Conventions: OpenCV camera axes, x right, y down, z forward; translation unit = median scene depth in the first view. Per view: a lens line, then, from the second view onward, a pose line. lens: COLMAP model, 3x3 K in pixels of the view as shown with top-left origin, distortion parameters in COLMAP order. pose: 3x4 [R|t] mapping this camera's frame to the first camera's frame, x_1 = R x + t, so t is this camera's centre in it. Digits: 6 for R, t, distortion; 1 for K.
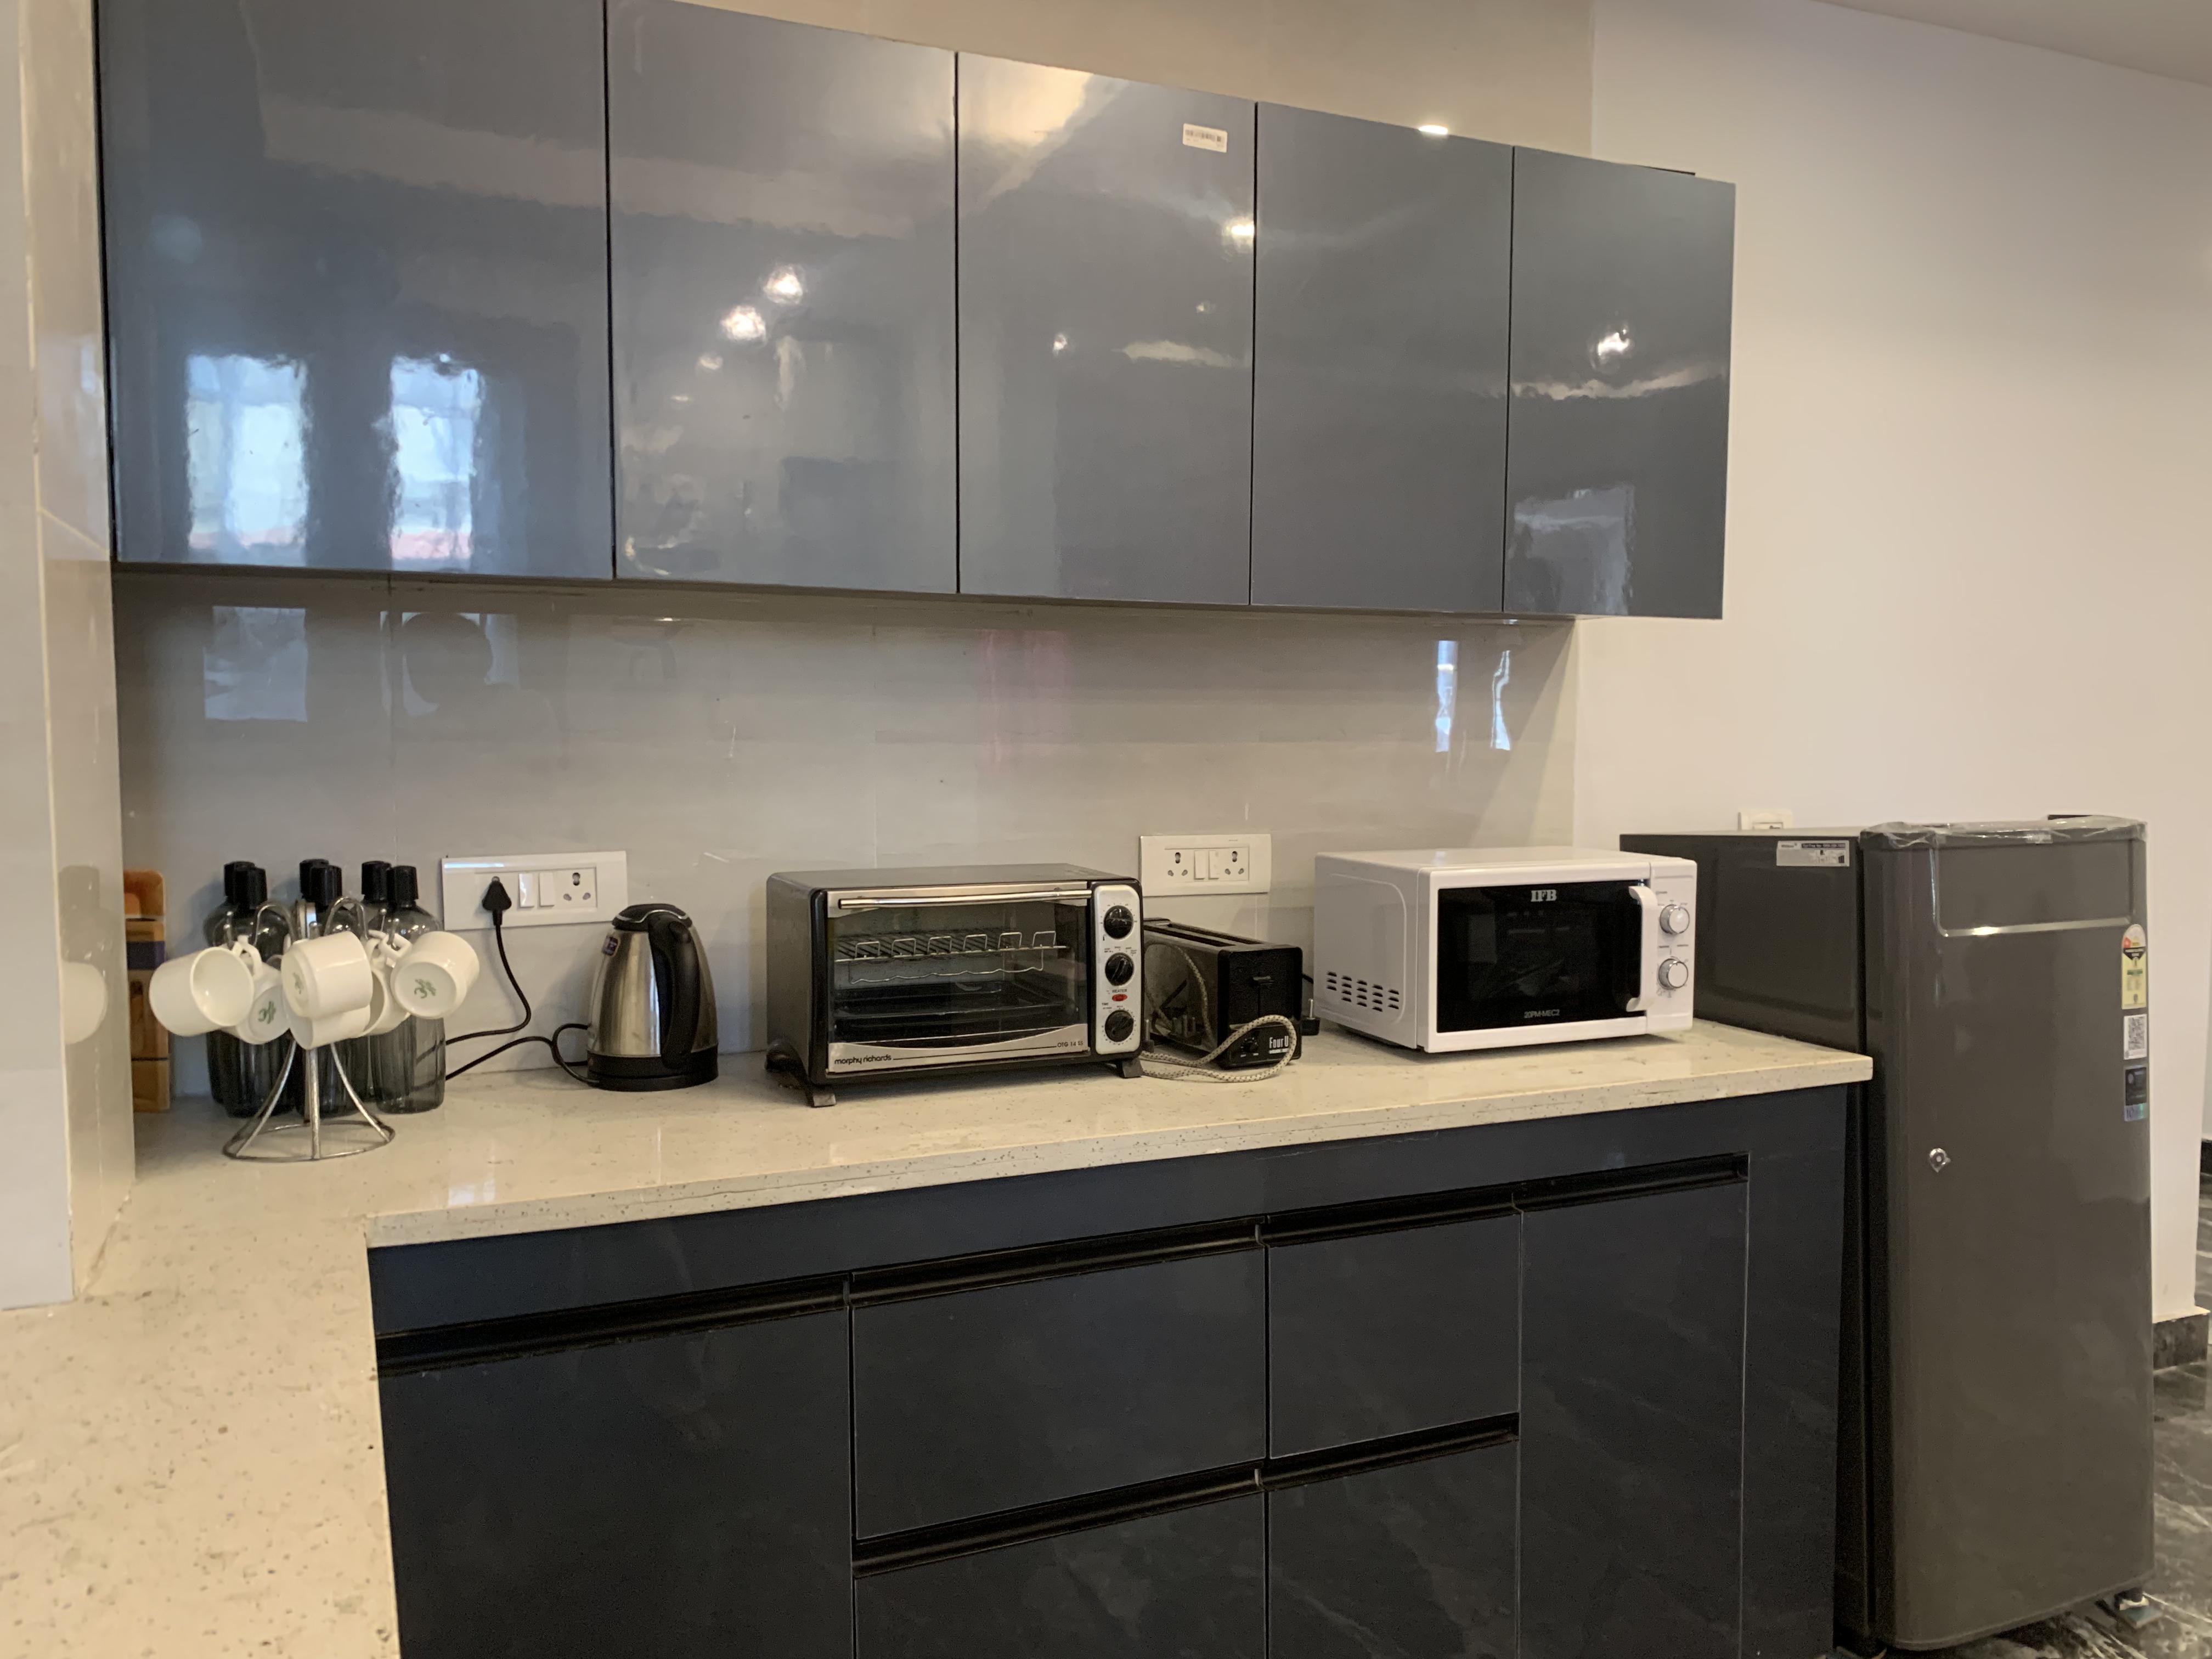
lens RADIAL K [[1706.7, 0, 1106.0], [0, 1706.7, 829.5], [0, 0, 1]] dist [-0.008556, -0.002739]
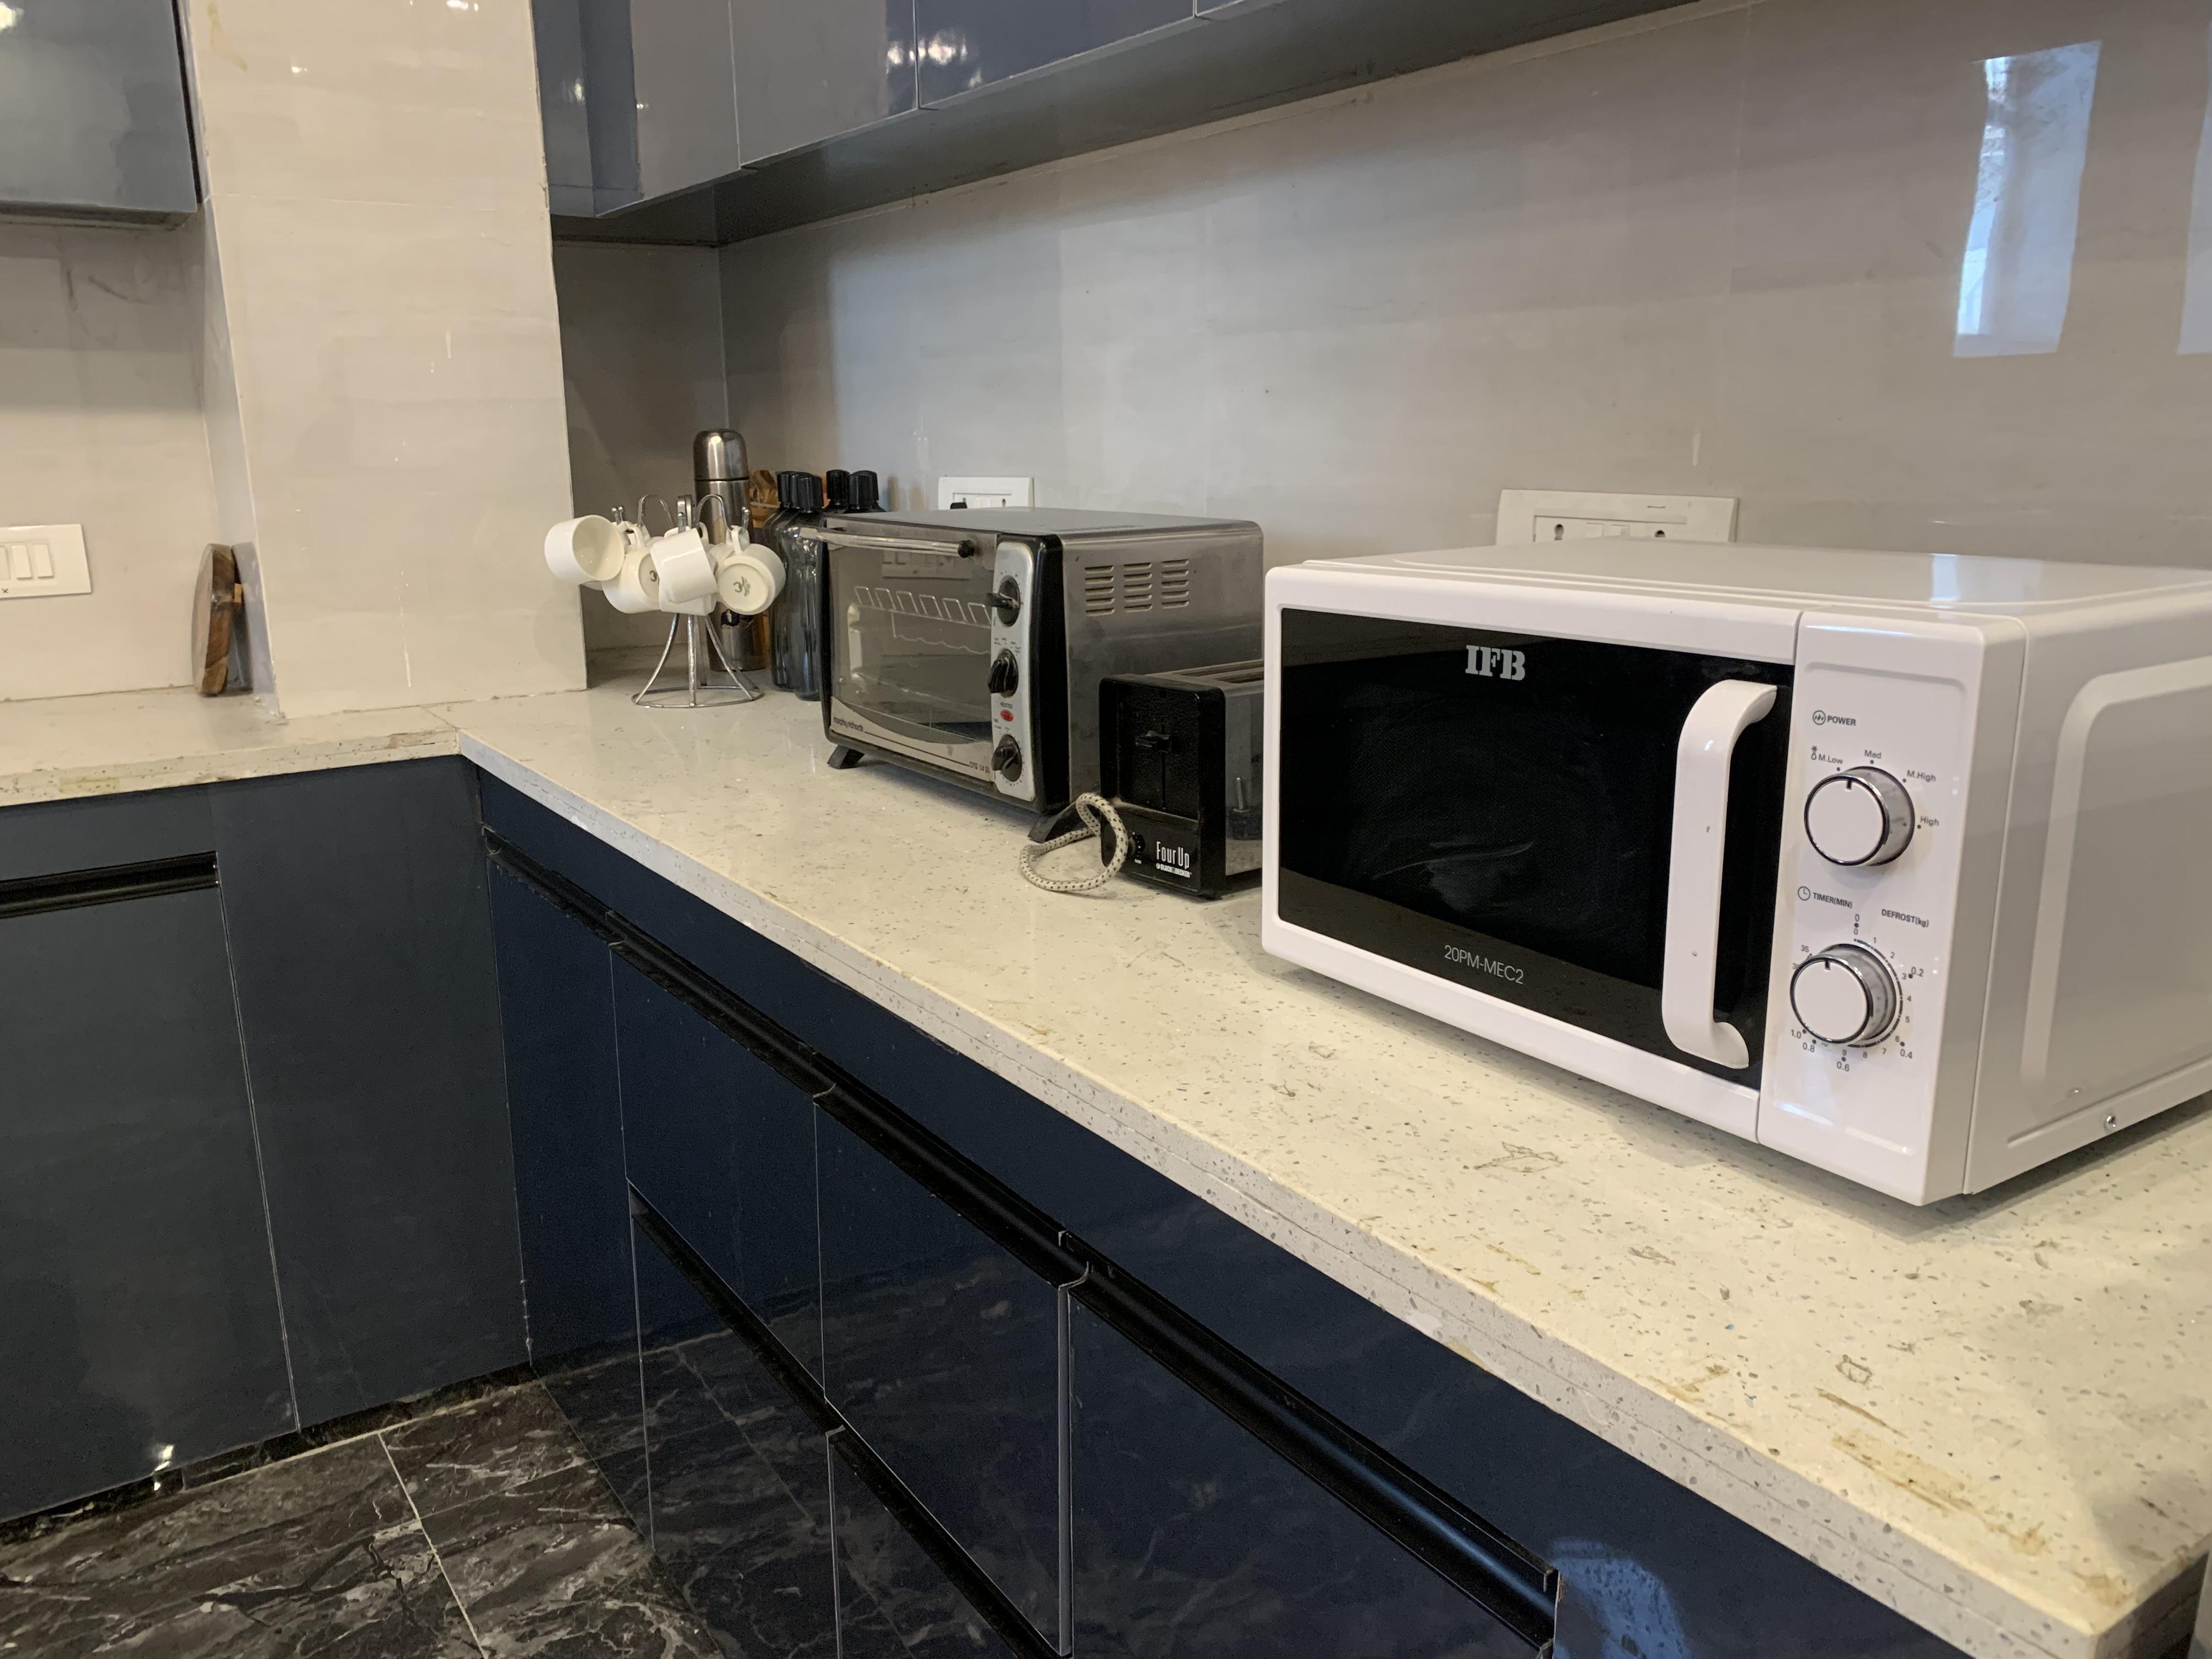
lens RADIAL K [[1706.7, 0, 1106.0], [0, 1706.7, 829.5], [0, 0, 1]] dist [-0.008556, -0.002739]
pose [[0.183762, 0.220527, -0.957914, 0.624361], [-0.044044, 0.975378, 0.216098, -0.002771], [0.981984, 0.002480, 0.188950, 0.867577]]
